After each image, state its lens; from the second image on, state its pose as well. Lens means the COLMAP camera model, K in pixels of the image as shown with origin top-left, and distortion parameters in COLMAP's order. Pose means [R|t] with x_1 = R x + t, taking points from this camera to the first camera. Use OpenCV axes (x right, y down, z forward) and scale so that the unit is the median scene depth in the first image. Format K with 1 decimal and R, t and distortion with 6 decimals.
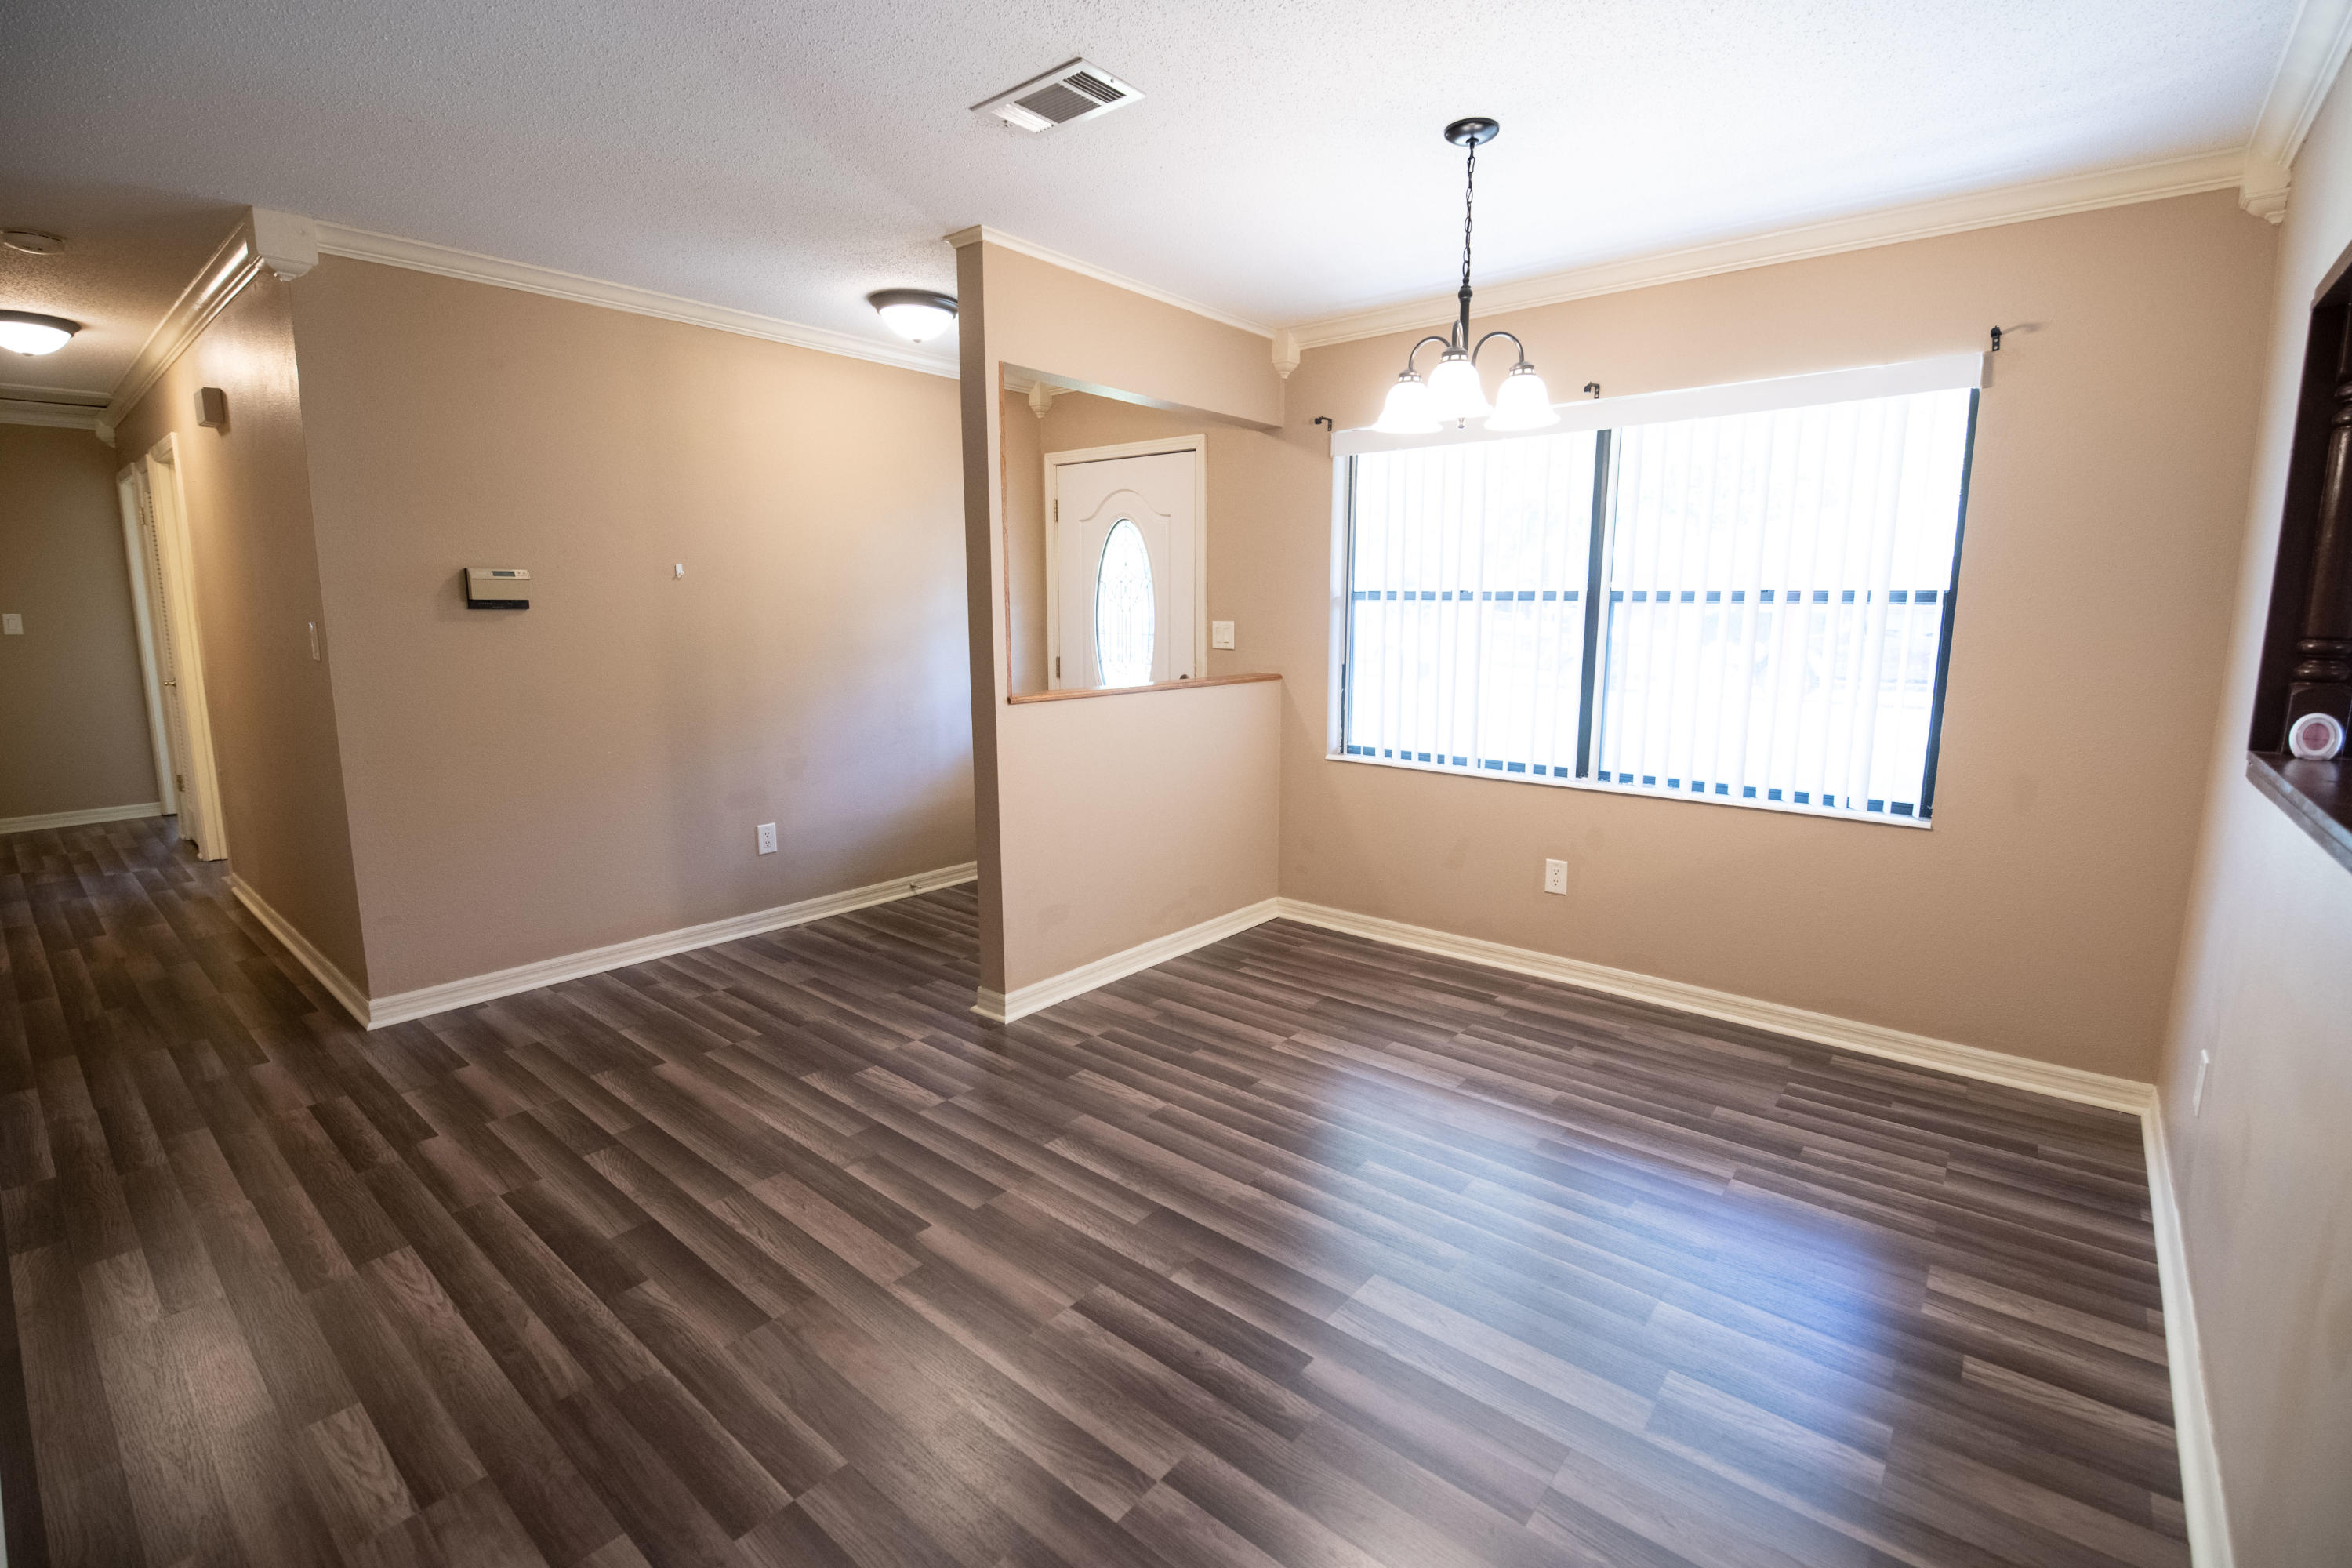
lens RADIAL K [[1021.1, 0, 1185.9], [0, 1021.1, 765.9], [0, 0, 1]] dist [0.000012, -0.010623]
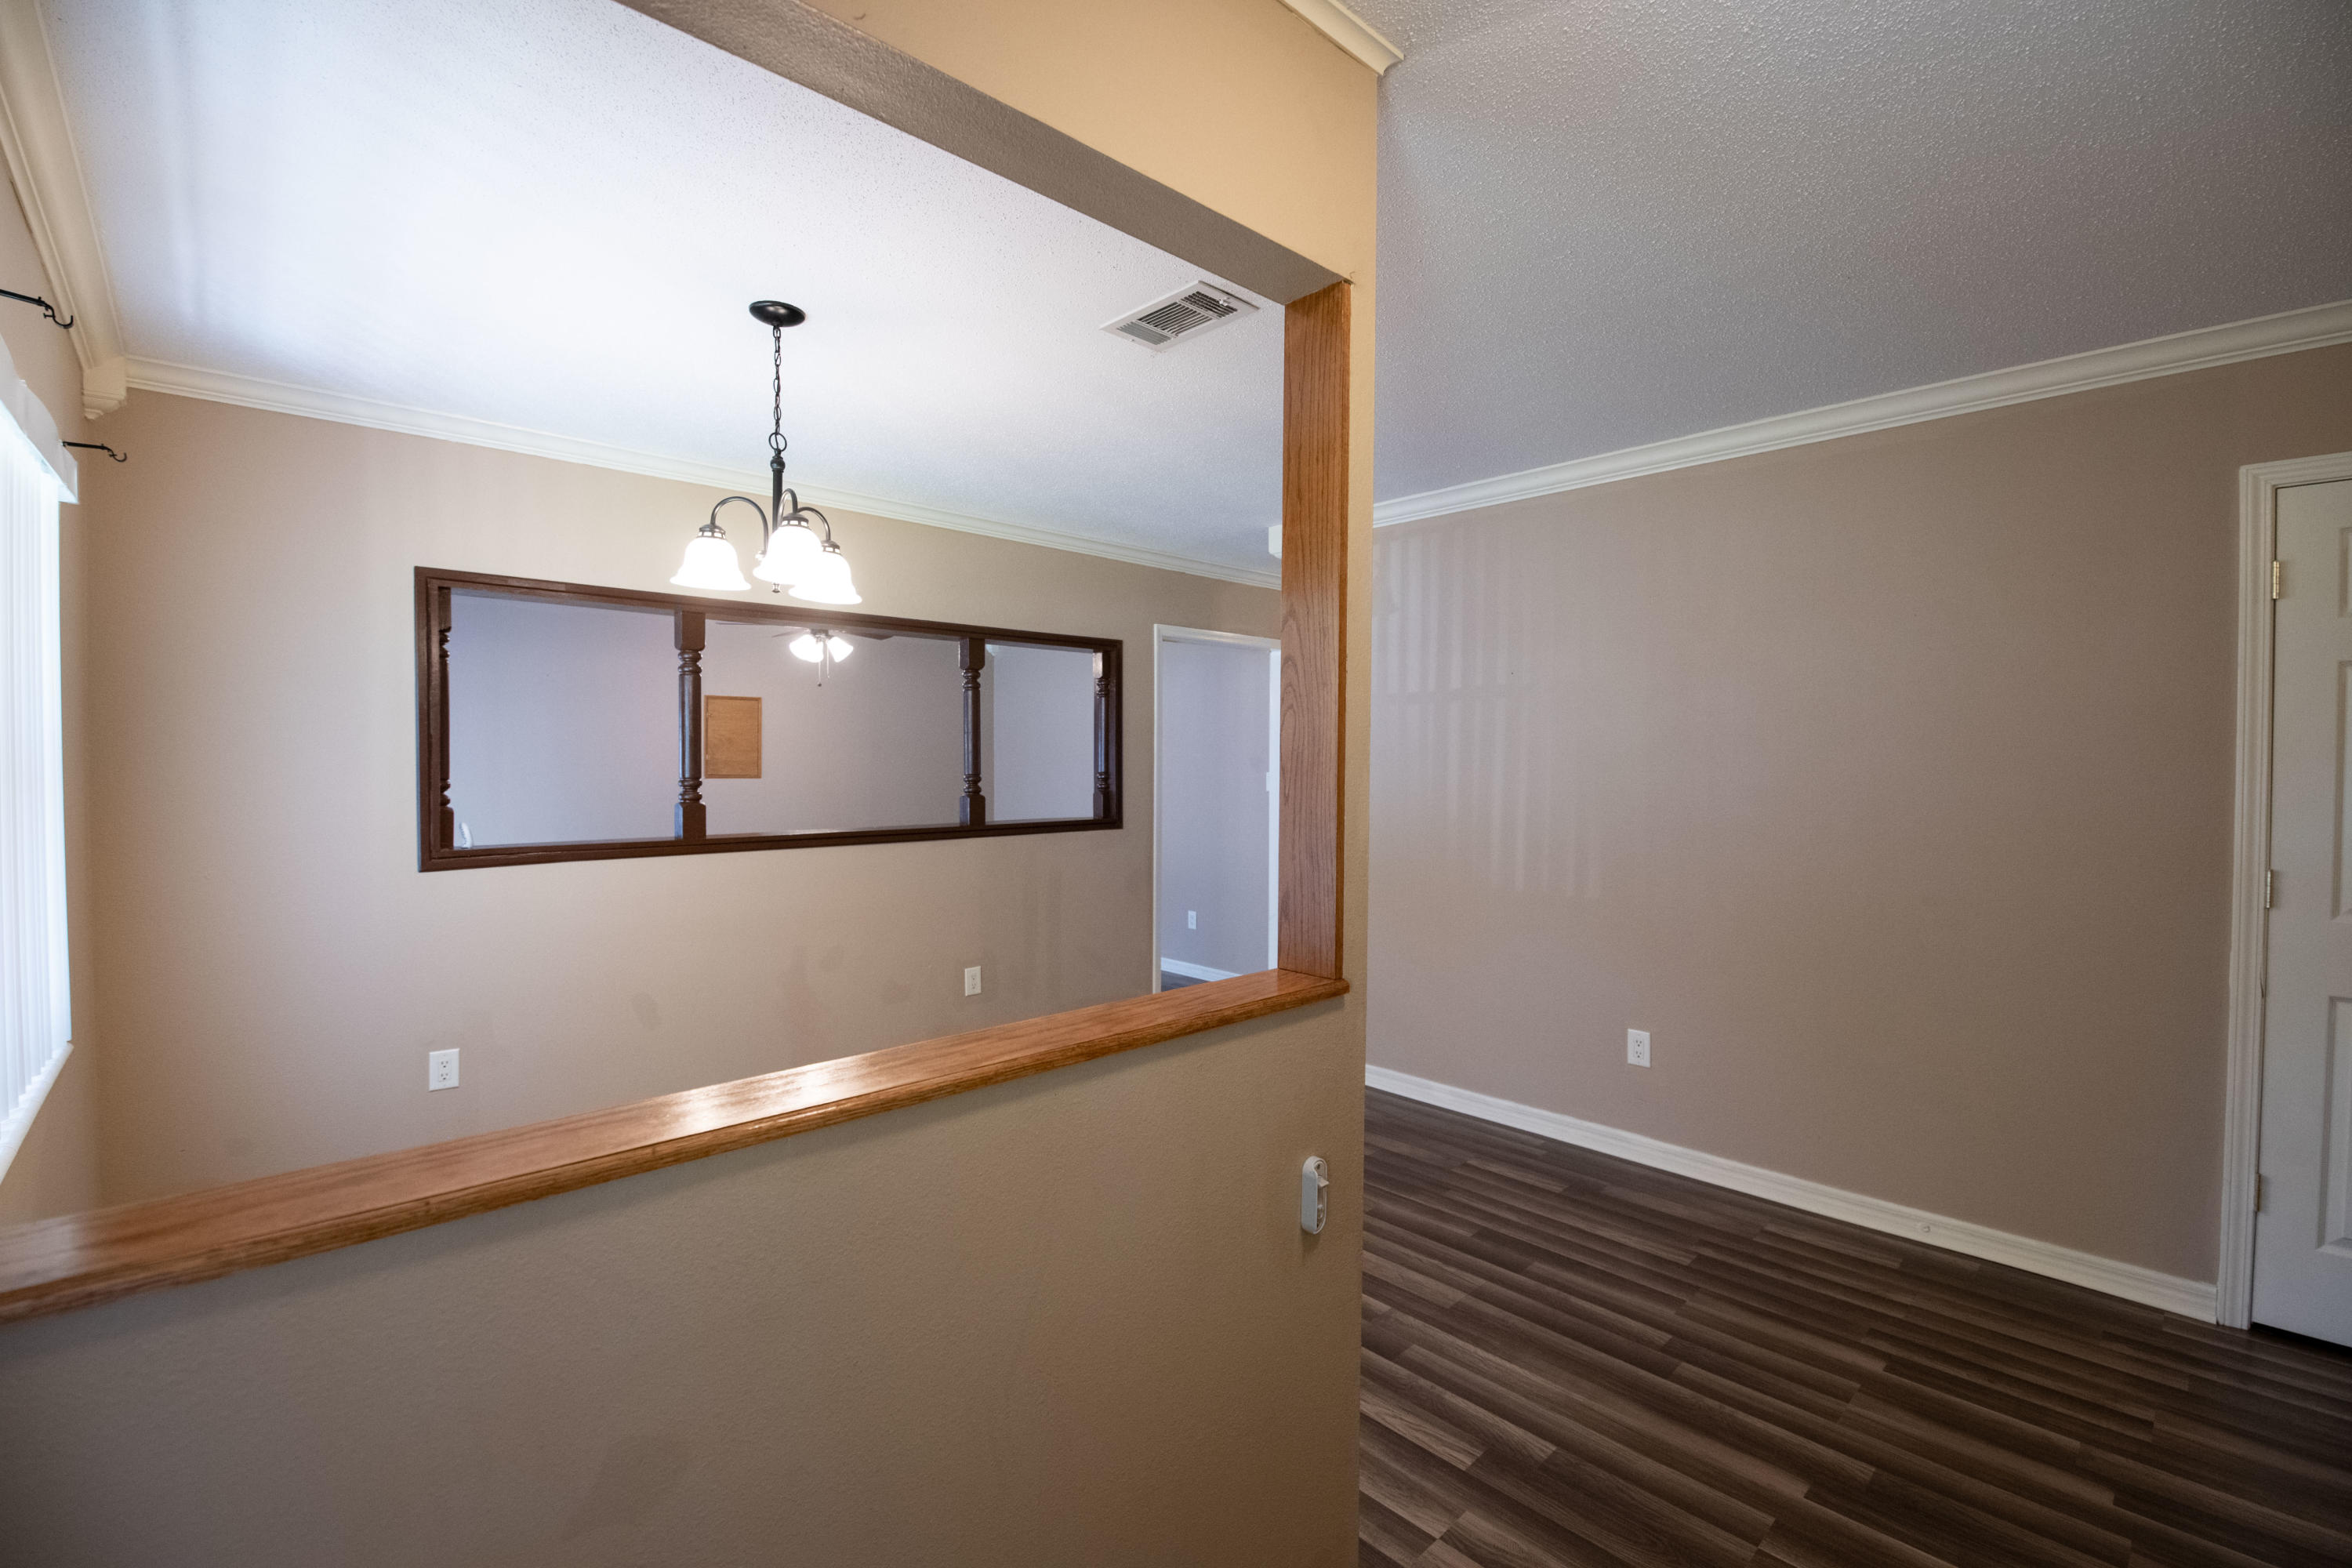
lens RADIAL K [[1032.4, 0, 1183.1], [0, 1032.4, 765.3], [0, 0, 1]] dist [-0.003151, -0.010151]
pose [[-0.992476, -0.010090, 0.122023, -0.235179], [0.009763, 0.986904, 0.161015, -0.303276], [-0.122050, 0.160995, -0.979380, 1.862915]]
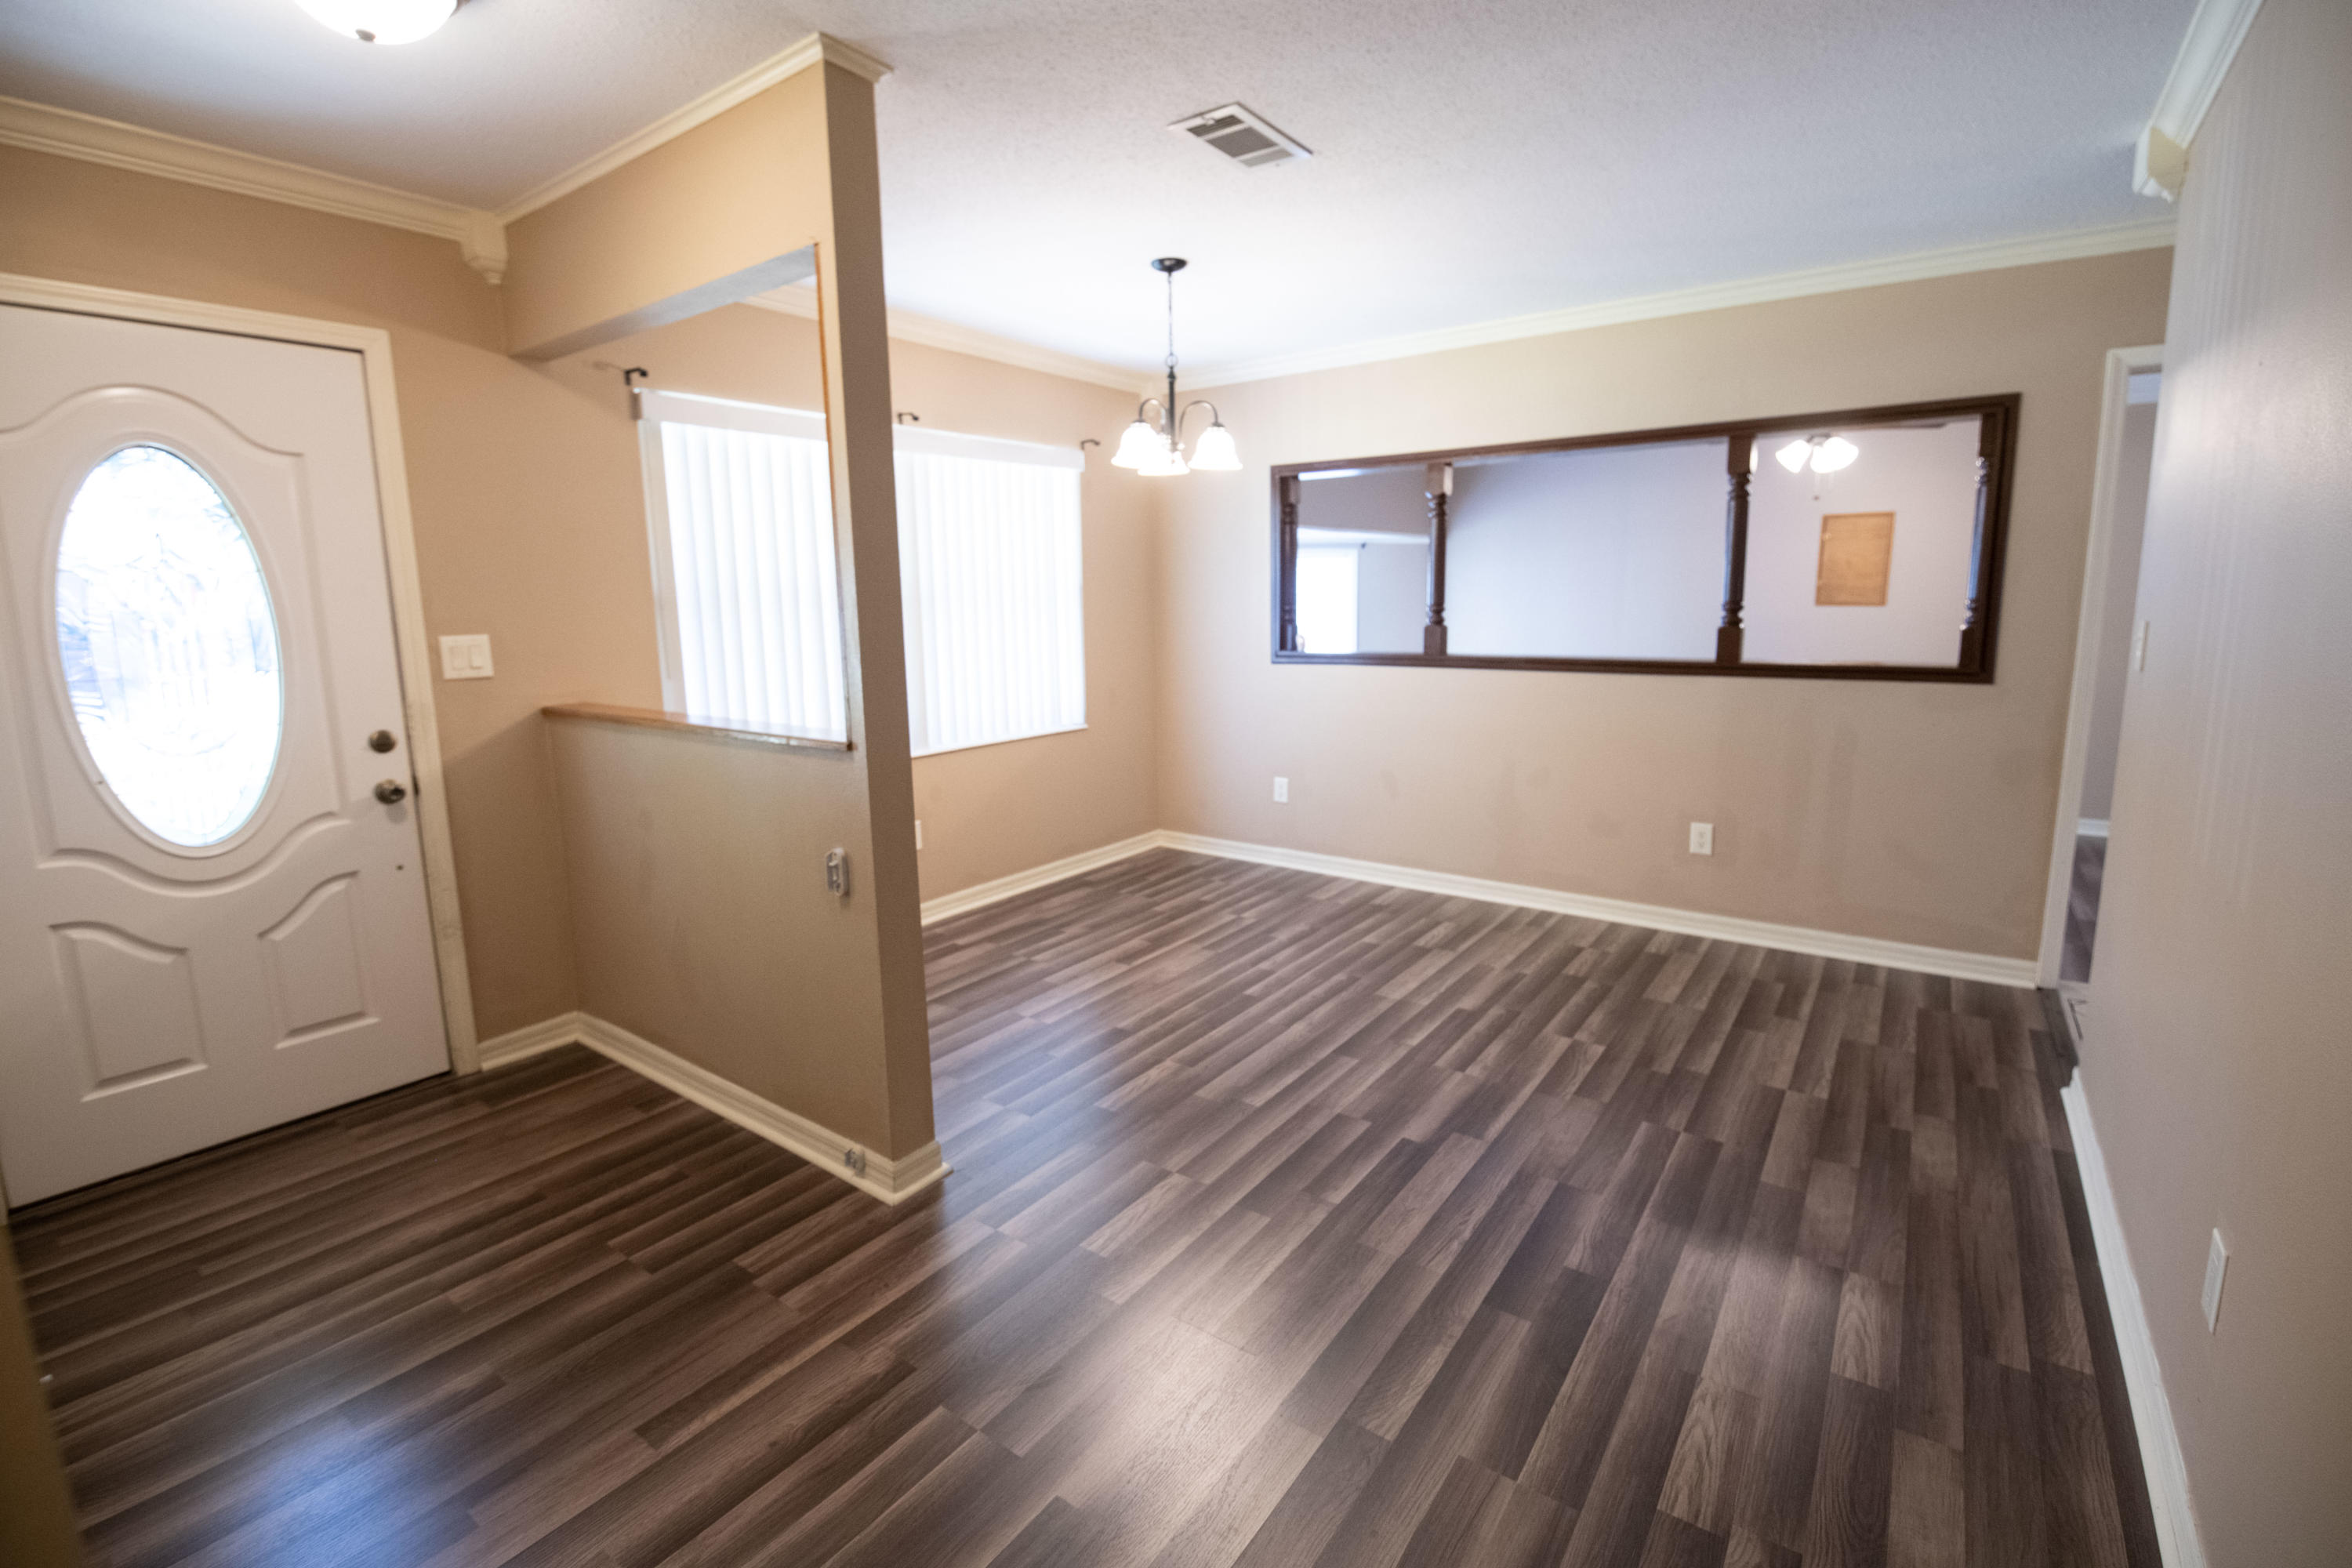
lens RADIAL K [[1021.1, 0, 1185.9], [0, 1021.1, 765.9], [0, 0, 1]] dist [0.000012, -0.010623]
pose [[-0.054510, -0.169735, 0.983981, -1.121771], [0.170752, 0.969346, 0.176669, -0.174074], [-0.983805, 0.177646, -0.023856, 1.032776]]
